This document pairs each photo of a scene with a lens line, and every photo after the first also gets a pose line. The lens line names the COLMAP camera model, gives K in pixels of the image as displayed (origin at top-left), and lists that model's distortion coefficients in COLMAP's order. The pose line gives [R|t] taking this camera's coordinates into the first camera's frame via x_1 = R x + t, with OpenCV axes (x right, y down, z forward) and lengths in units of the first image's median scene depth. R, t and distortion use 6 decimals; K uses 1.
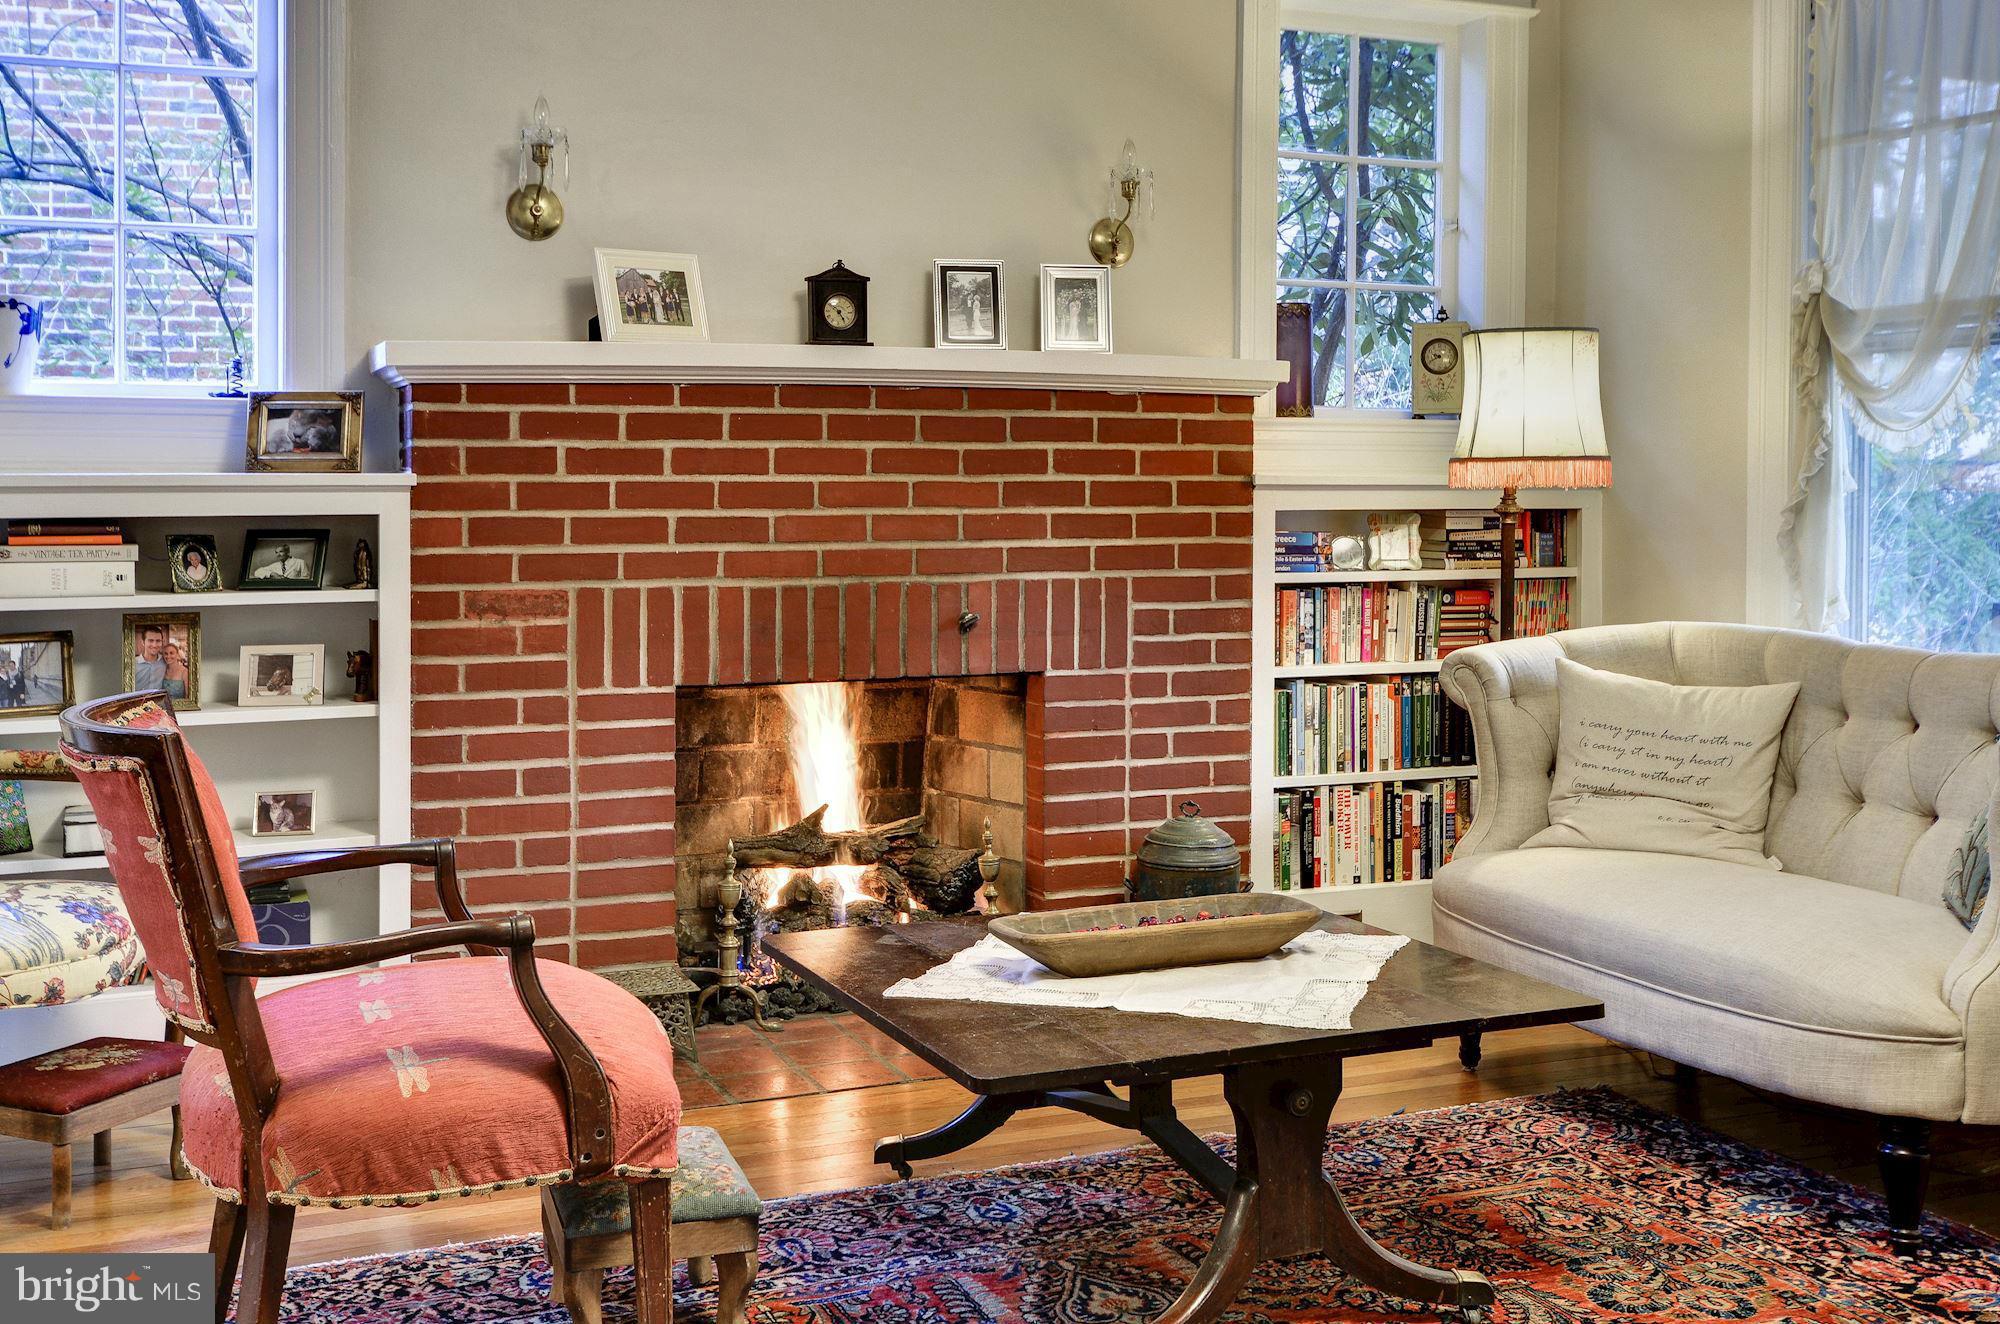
lens RADIAL K [[2102.5, 0, 995.8], [0, 2102.5, 515.3], [0, 0, 1]] dist [0.010247, -0.039772]
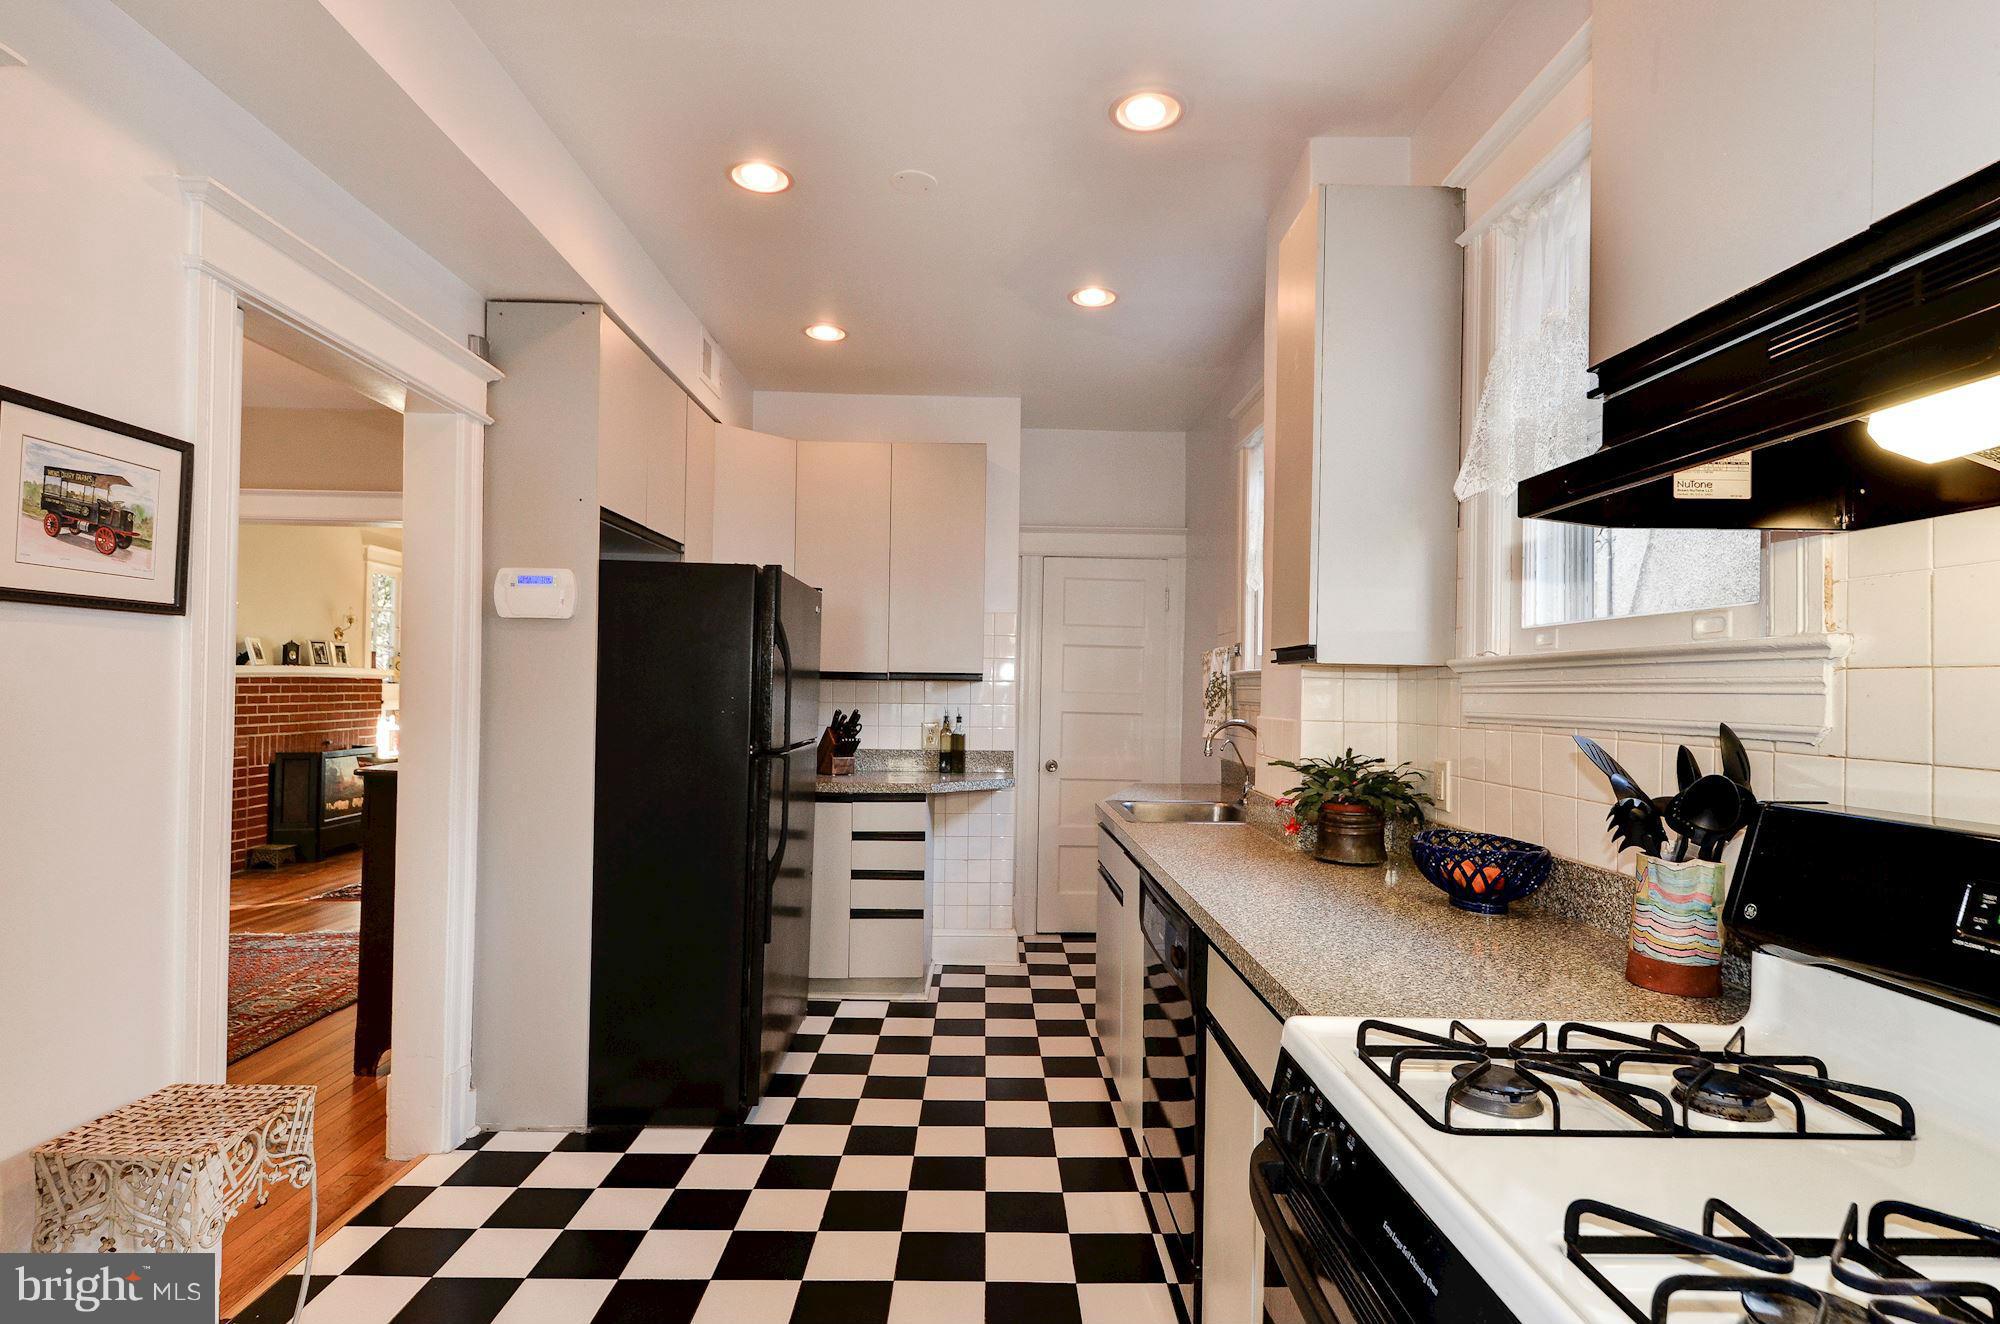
lens RADIAL K [[1011.6, 0, 999.4], [0, 1011.6, 685.0], [0, 0, 1]] dist [0.000637, -0.000071]
pose [[0.363902, 0.008164, 0.931402, -1.341523], [-0.005016, 0.999964, -0.006805, -0.046488], [-0.931424, -0.002195, 0.363930, -0.775374]]
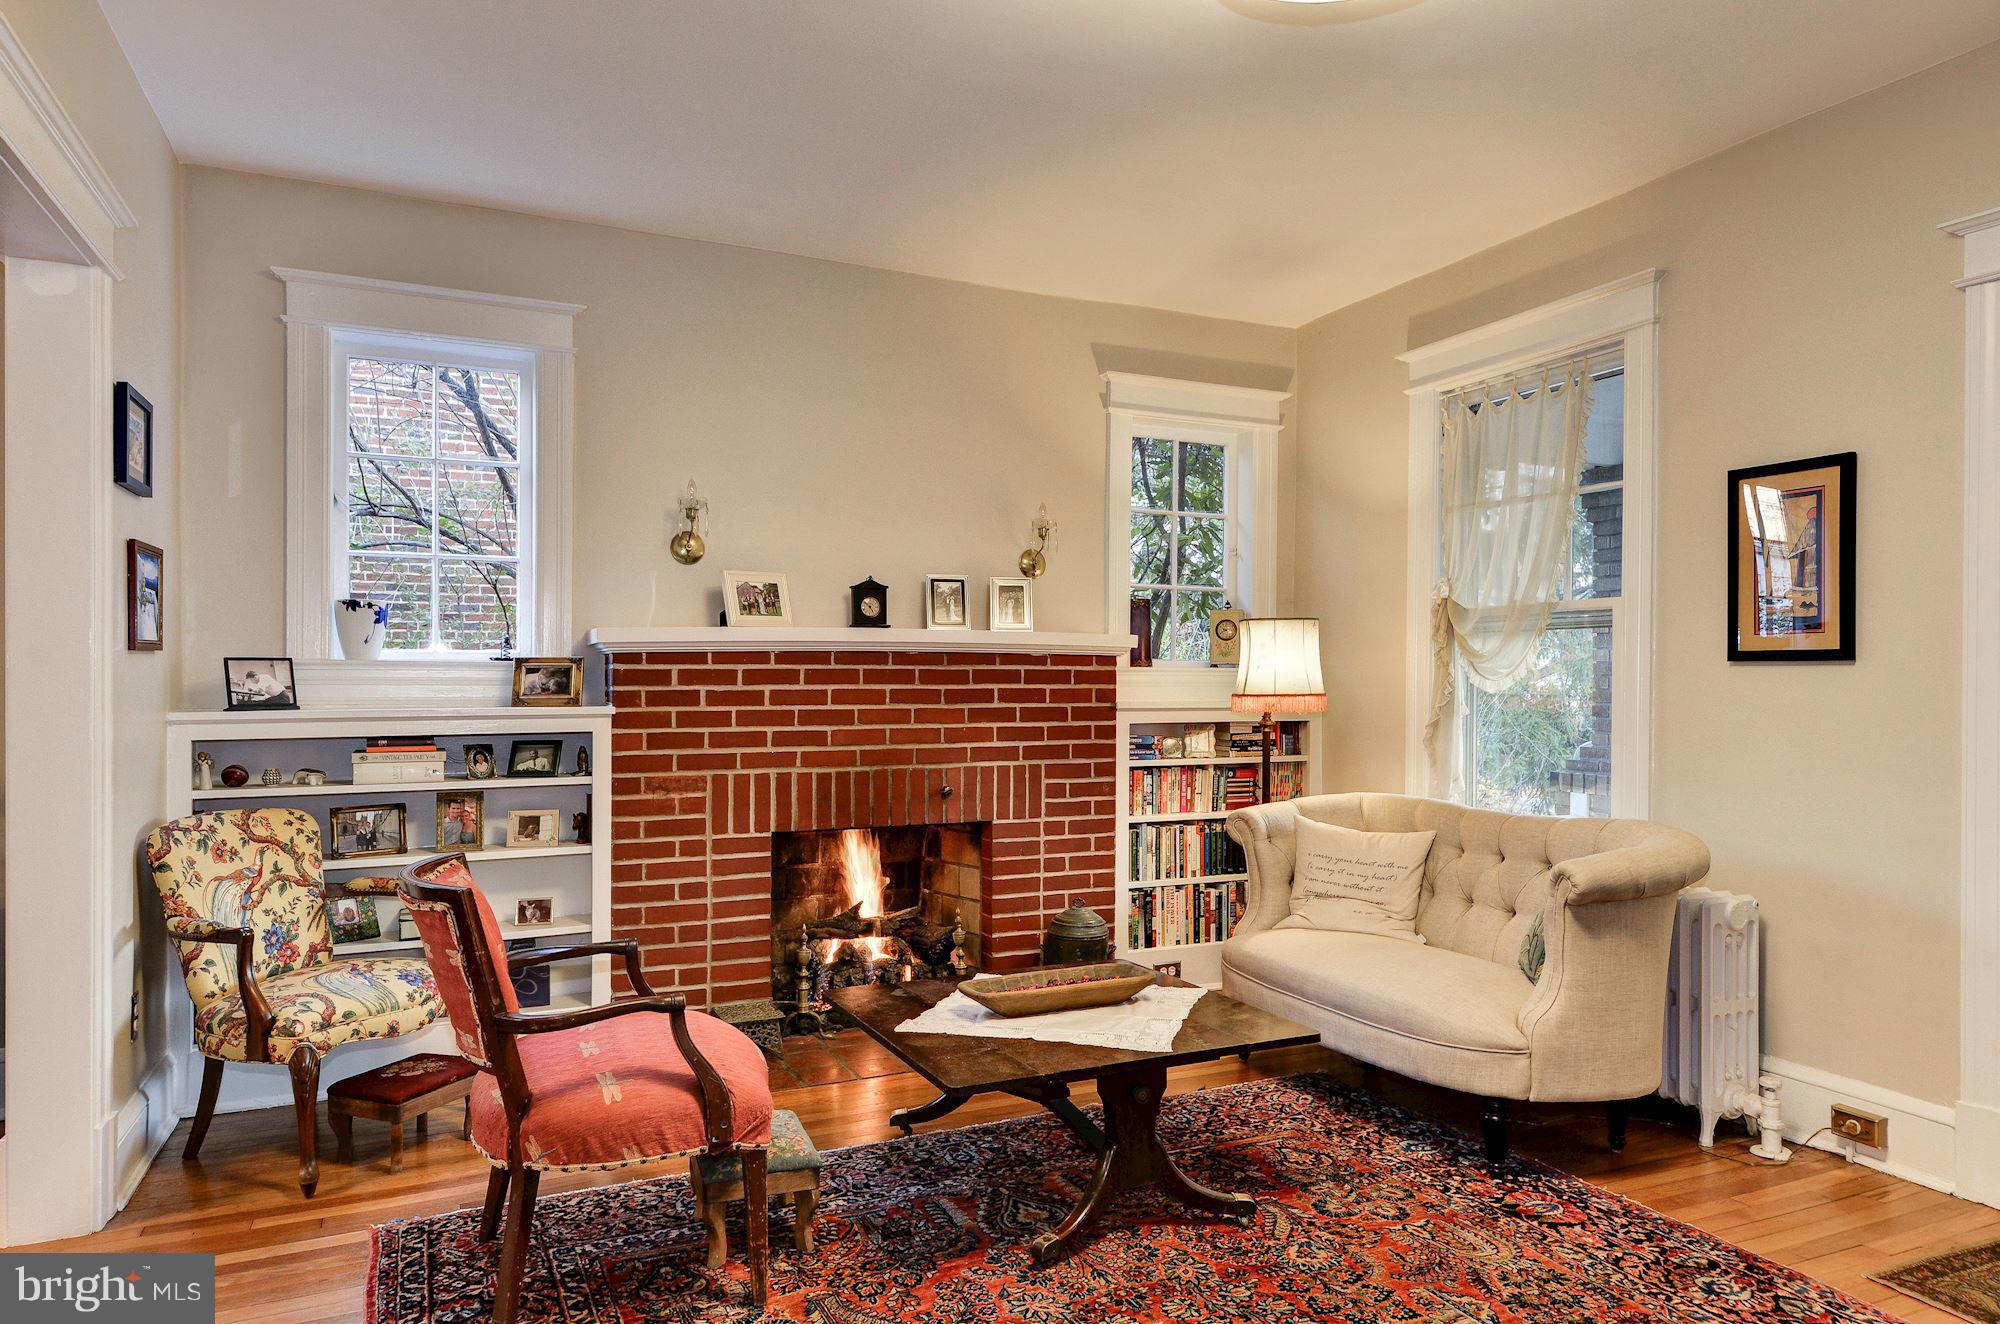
lens RADIAL K [[1260.0, 0, 1006.1], [0, 1260.0, 681.0], [0, 0, 1]] dist [-0.000563, -0.001913]
pose [[0.999487, 0.000861, 0.032027, 0.001957], [-0.000471, 0.999926, -0.012181, -0.028222], [-0.032036, 0.012160, 0.999413, -0.007930]]
